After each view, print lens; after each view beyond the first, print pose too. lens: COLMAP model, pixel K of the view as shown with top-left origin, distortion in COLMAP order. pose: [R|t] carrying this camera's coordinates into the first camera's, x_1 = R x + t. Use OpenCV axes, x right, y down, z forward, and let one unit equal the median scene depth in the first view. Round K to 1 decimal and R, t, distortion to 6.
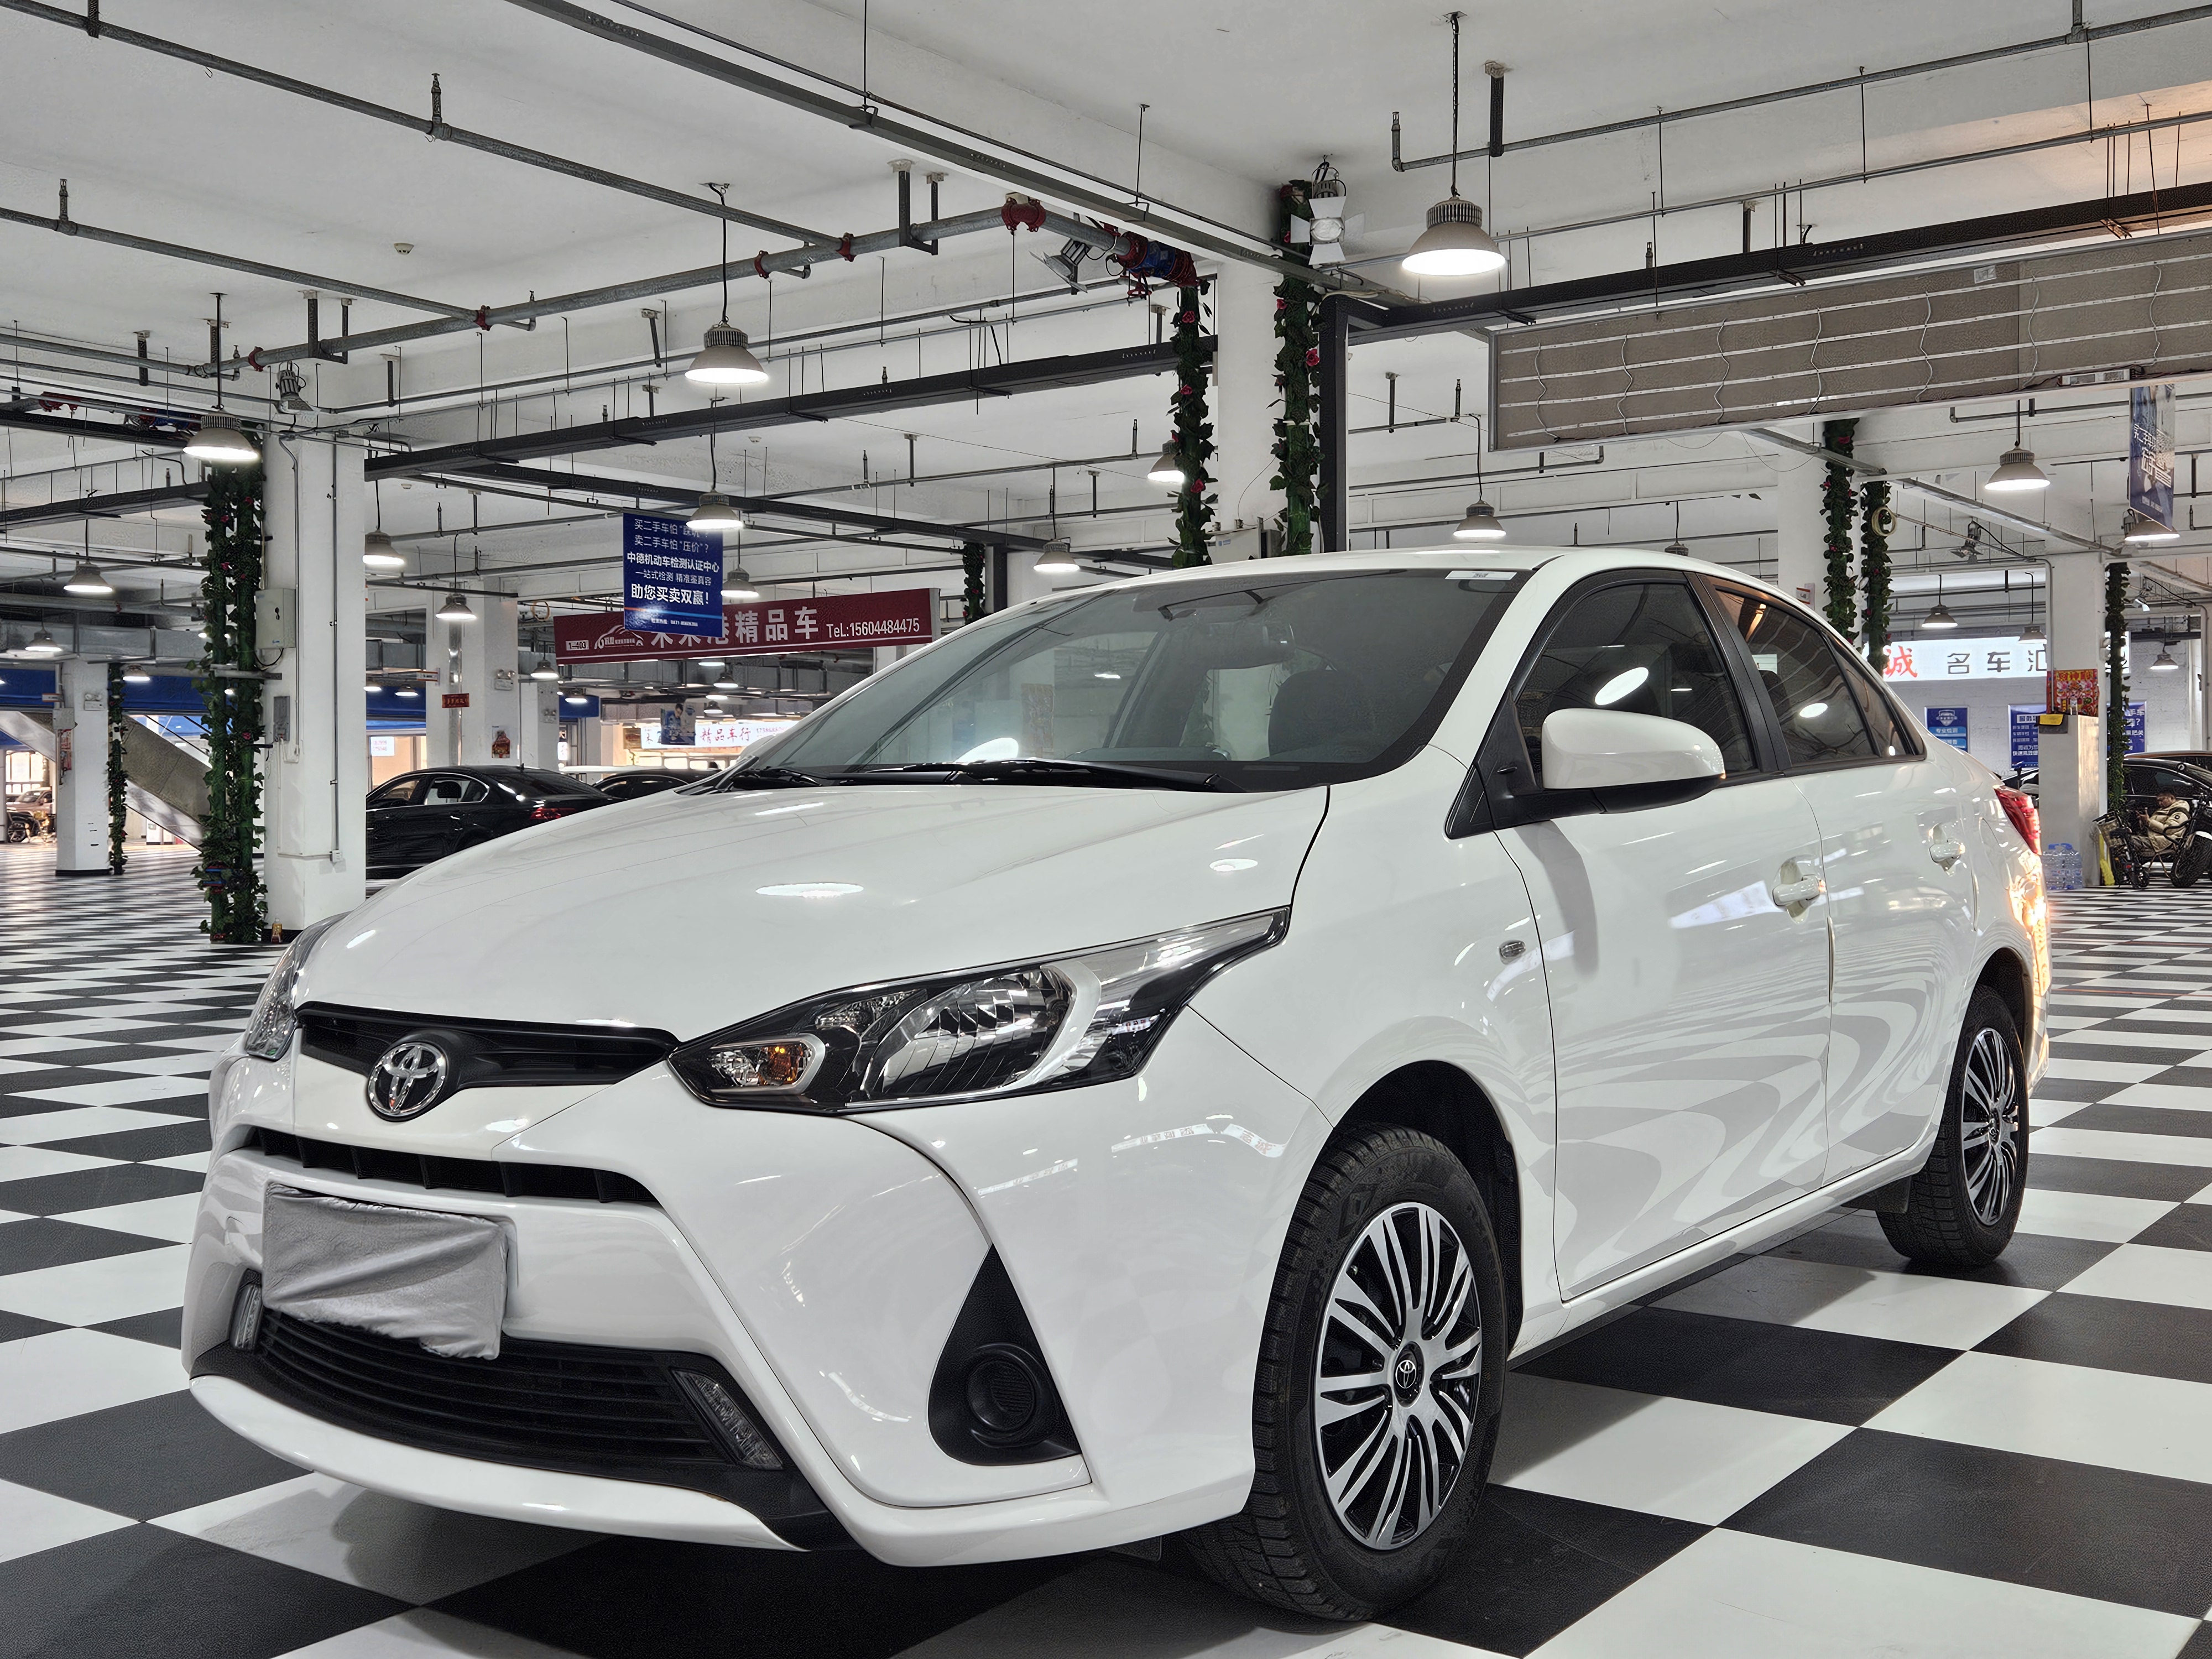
lens RADIAL K [[2311.8, 0, 1083.8], [0, 2311.8, 805.1], [0, 0, 1]] dist [0.073404, 0.000000]
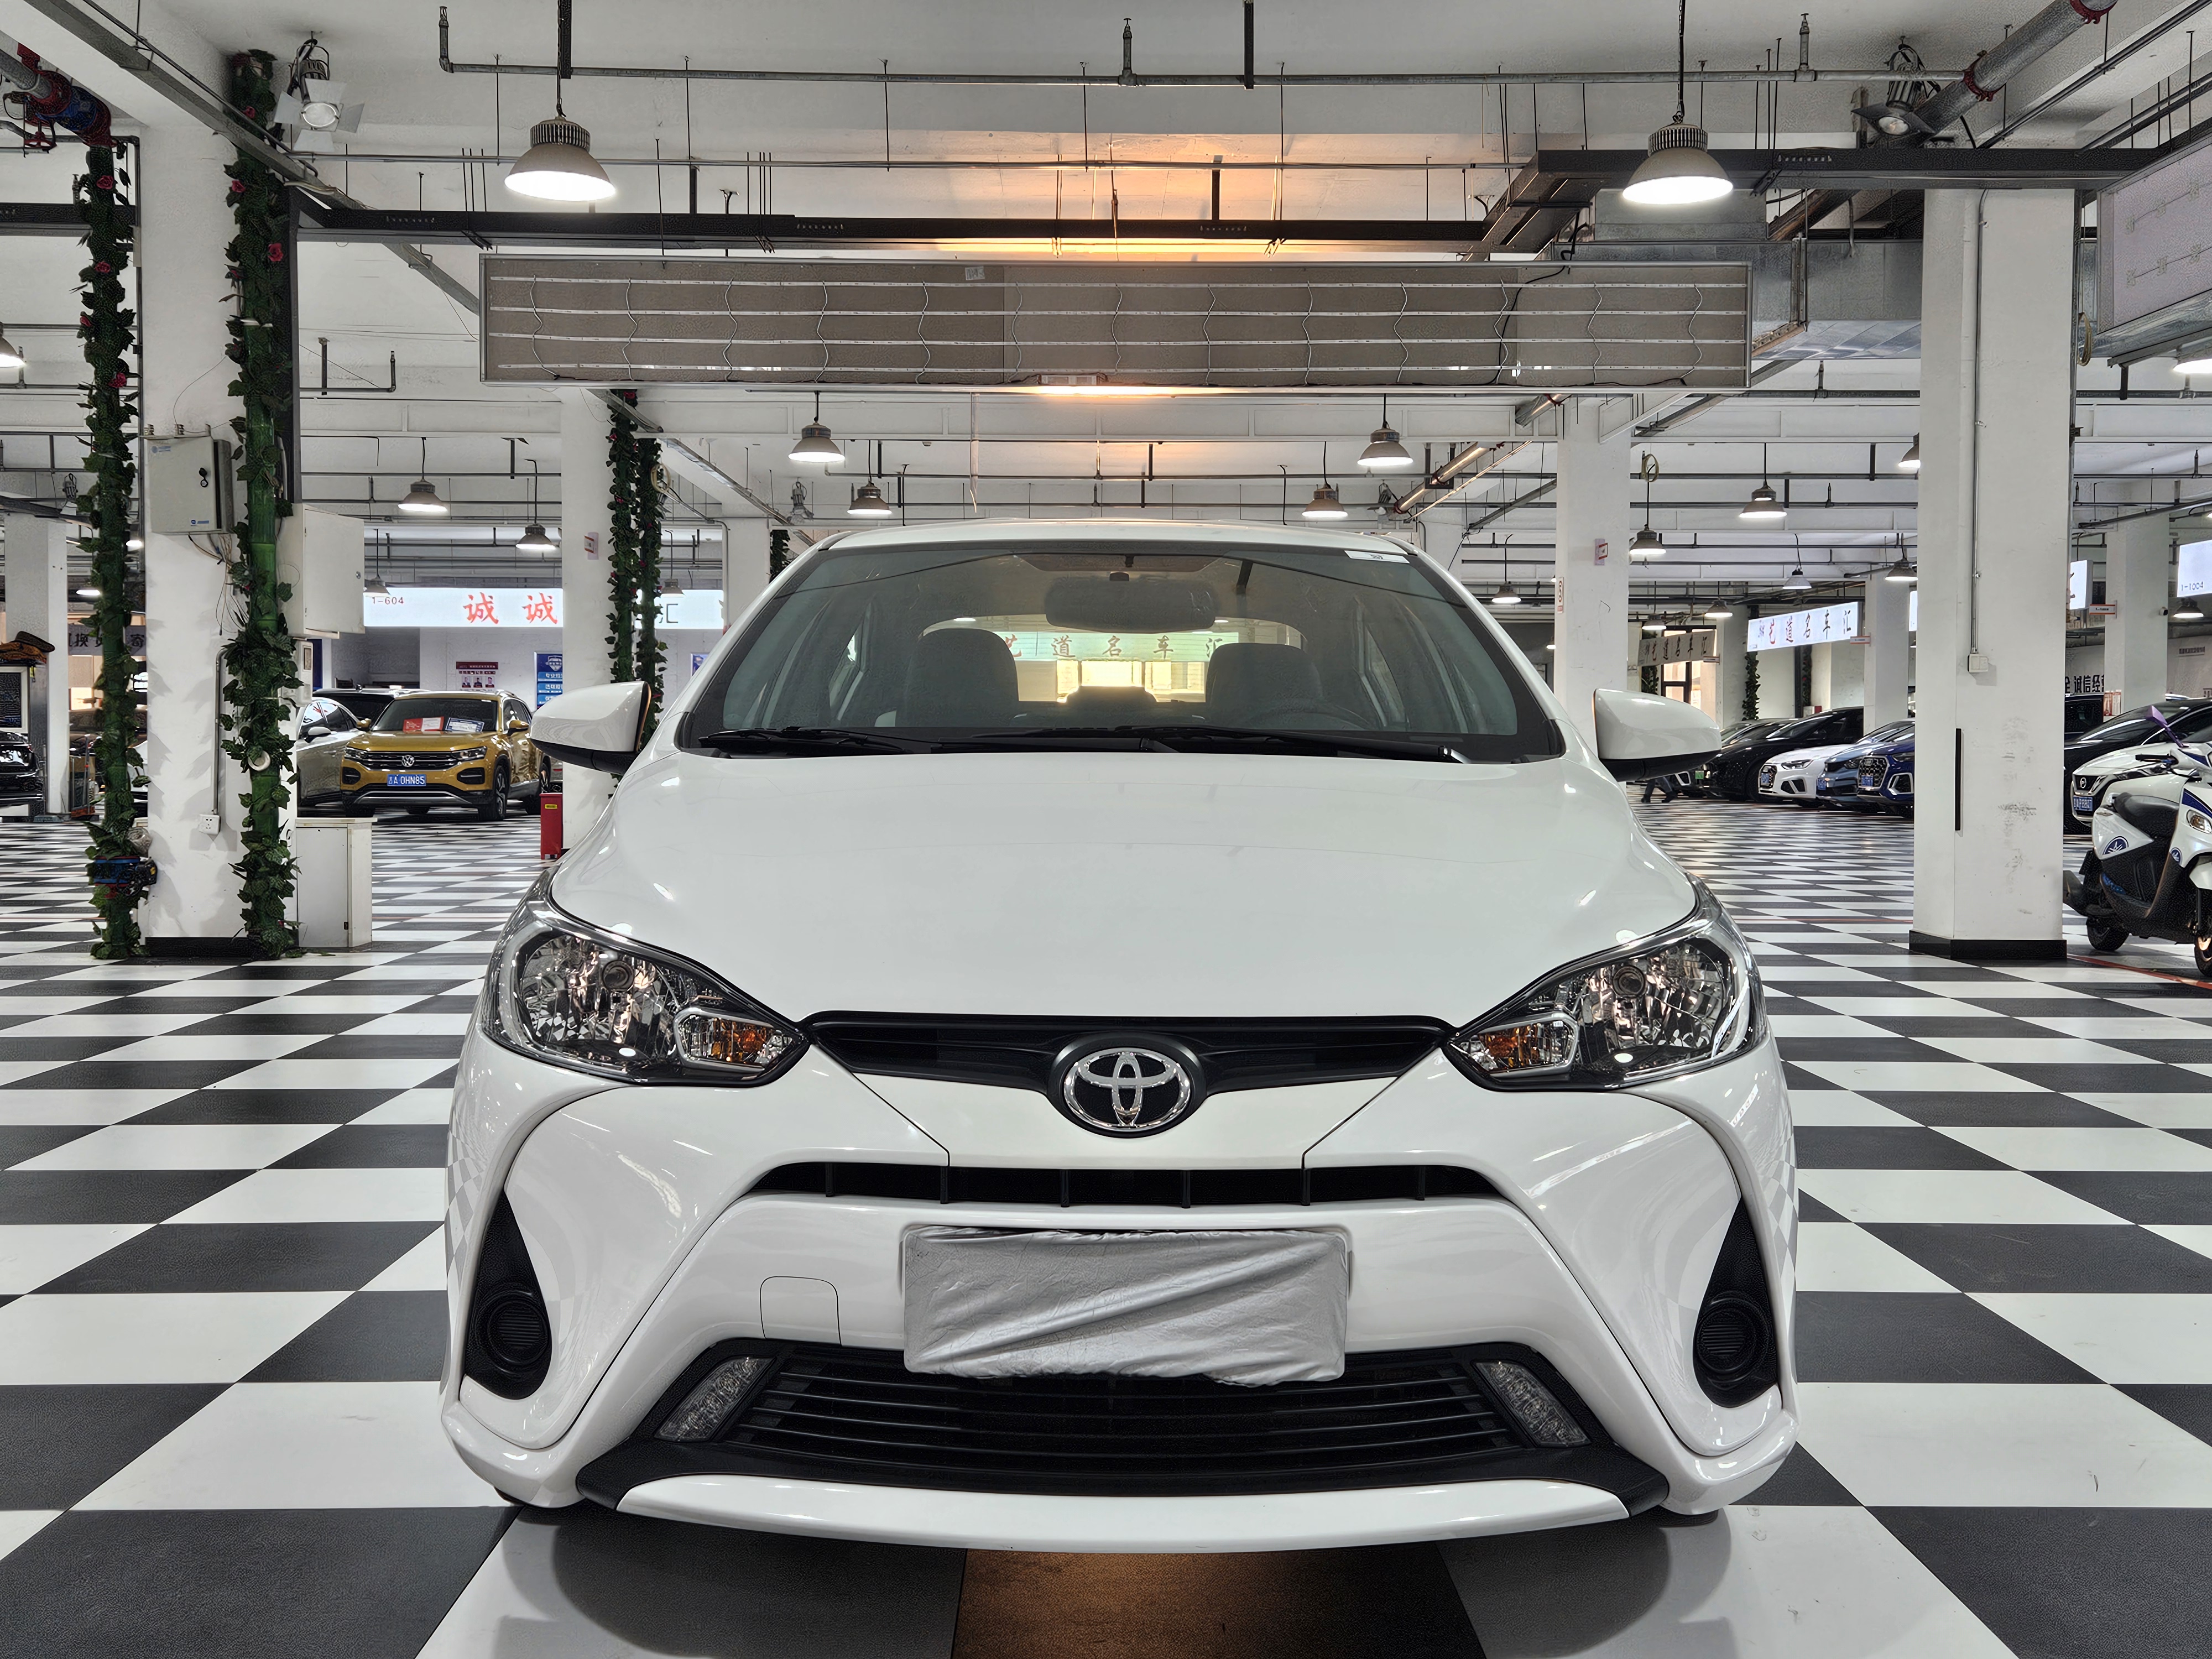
lens RADIAL K [[2311.8, 0, 1100.3], [0, 2311.8, 828.7], [0, 0, 1]] dist [0.073404, 0.000000]
pose [[0.798703, -0.014639, 0.601548, -0.207449], [-0.007670, 0.999375, 0.034505, -0.003078], [-0.601677, -0.032173, 0.798091, 0.076238]]
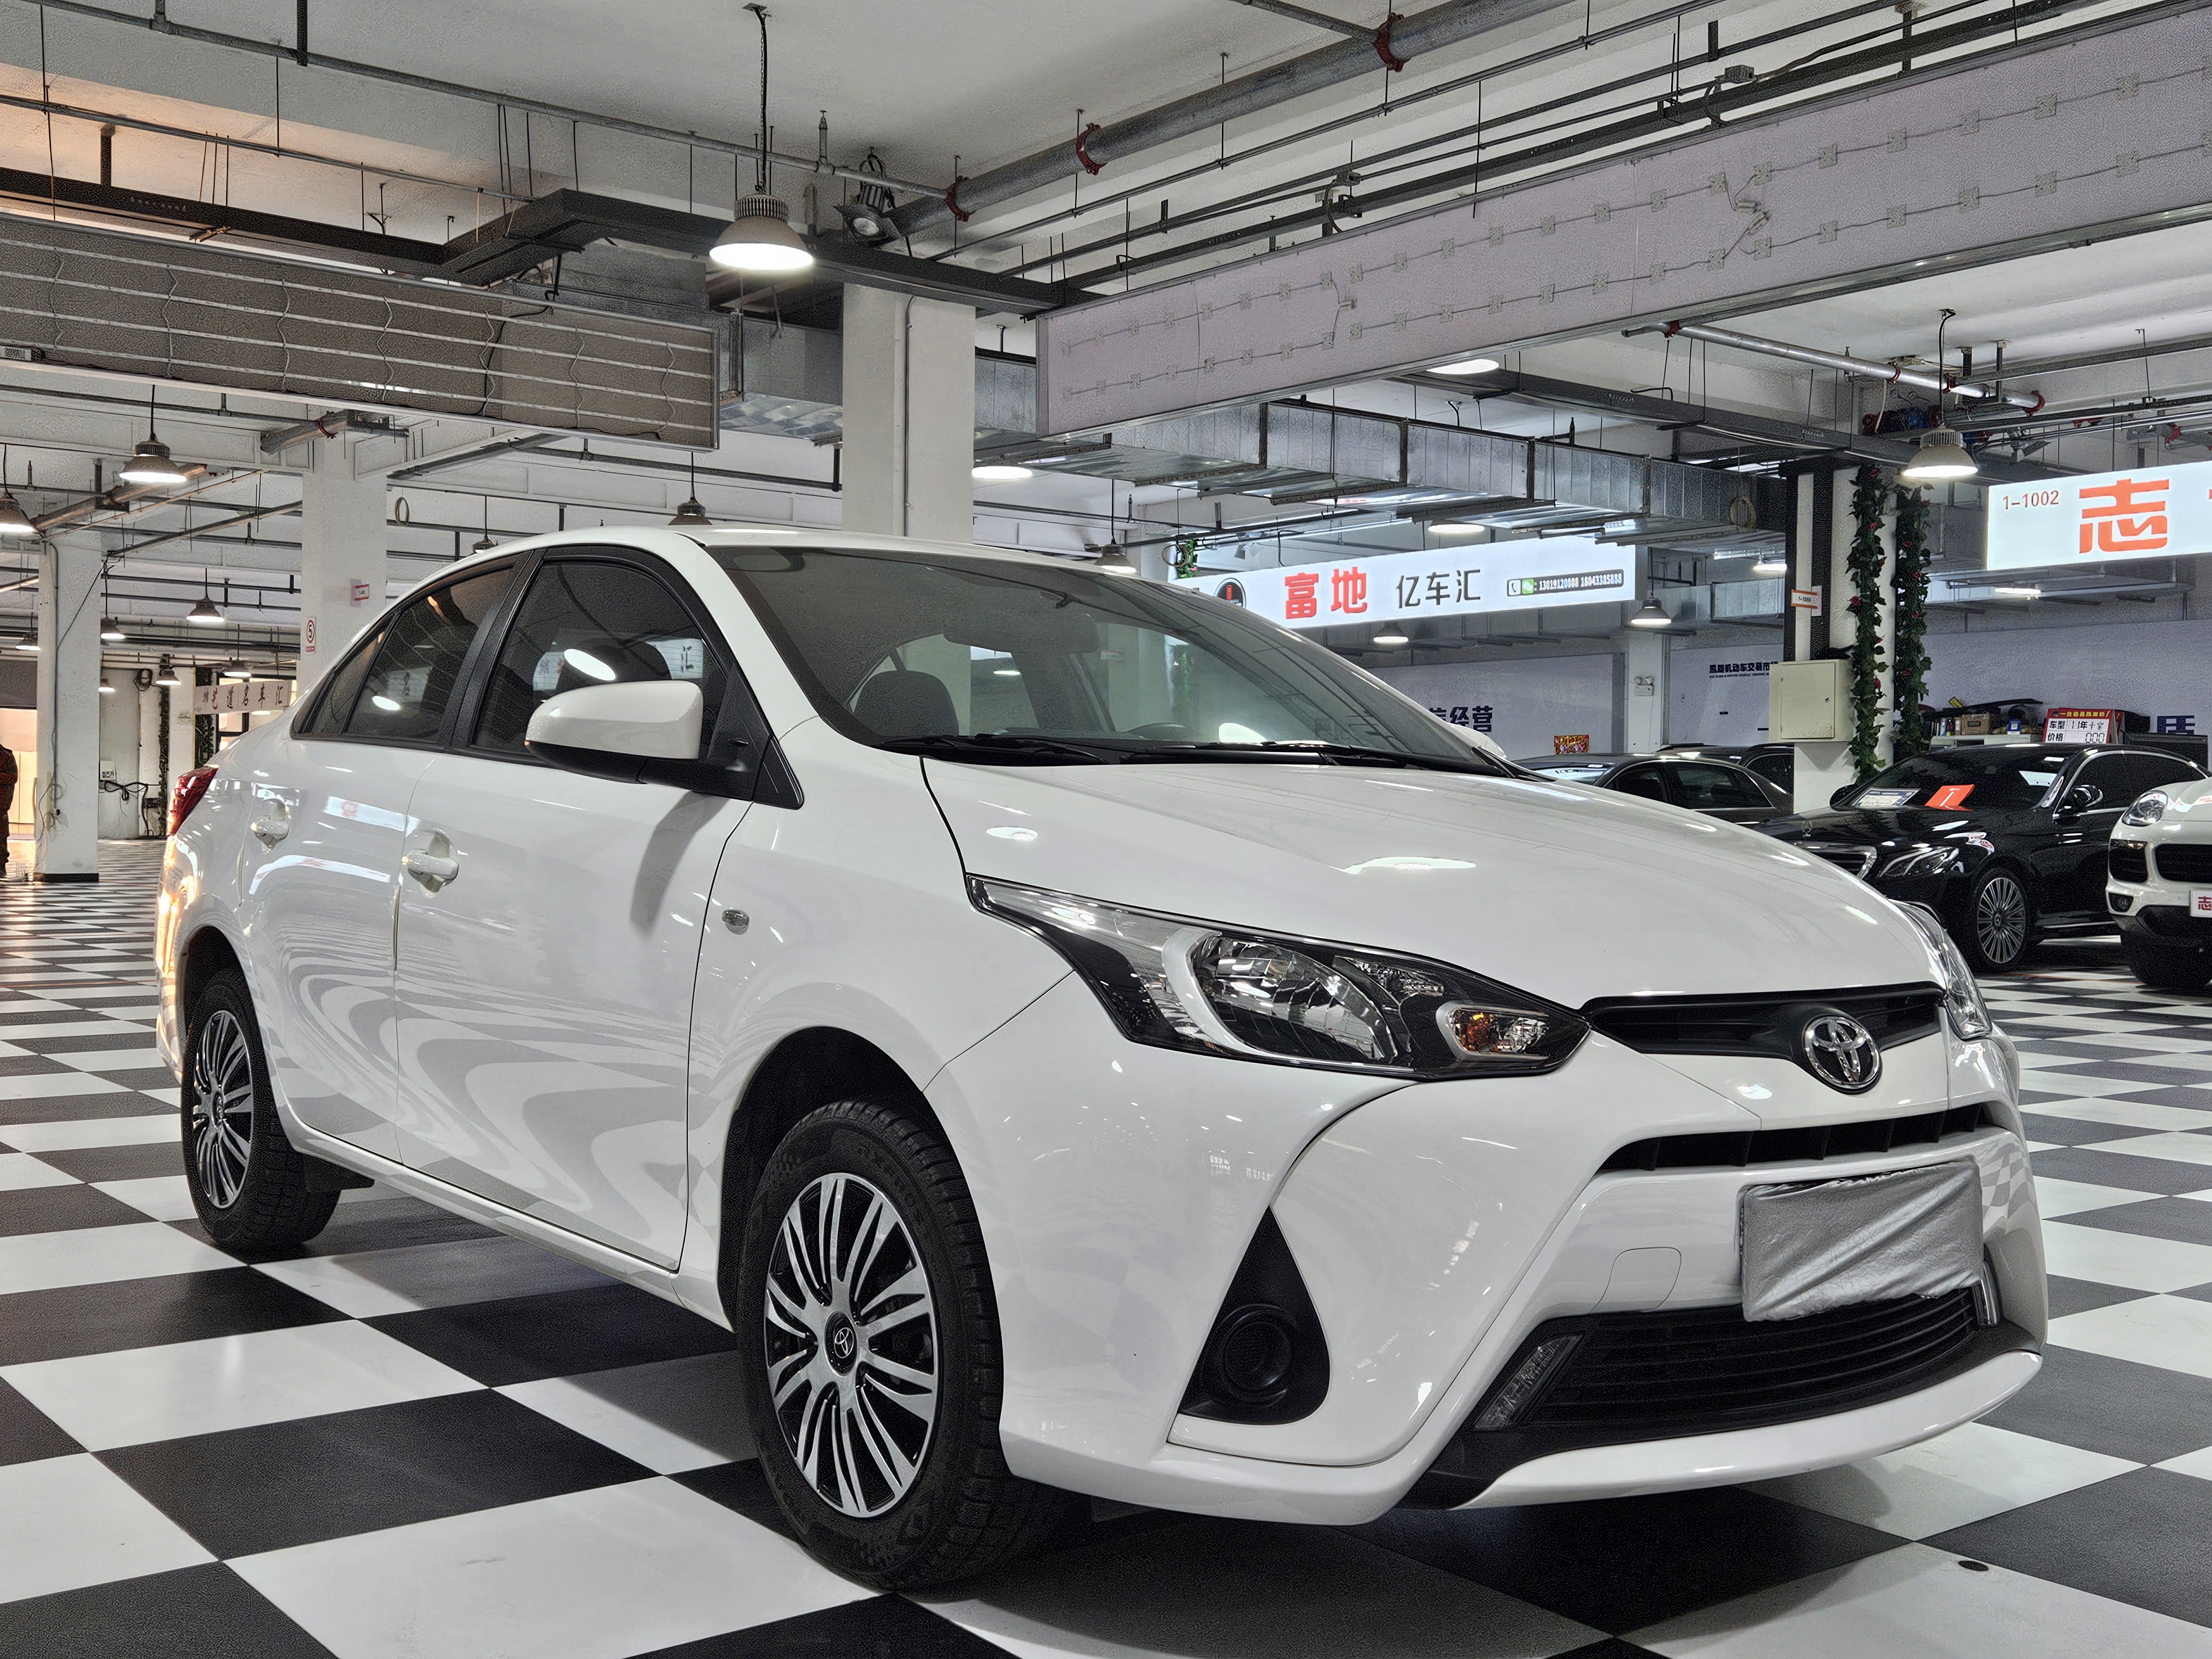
lens RADIAL K [[2311.8, 0, 1119.6], [0, 2311.8, 825.4], [0, 0, 1]] dist [0.073404, 0.000000]
pose [[0.262186, 0.002134, 0.965015, -0.336896], [-0.012530, 0.999921, 0.001194, 0.005681], [-0.964936, -0.012405, 0.262192, 0.260188]]
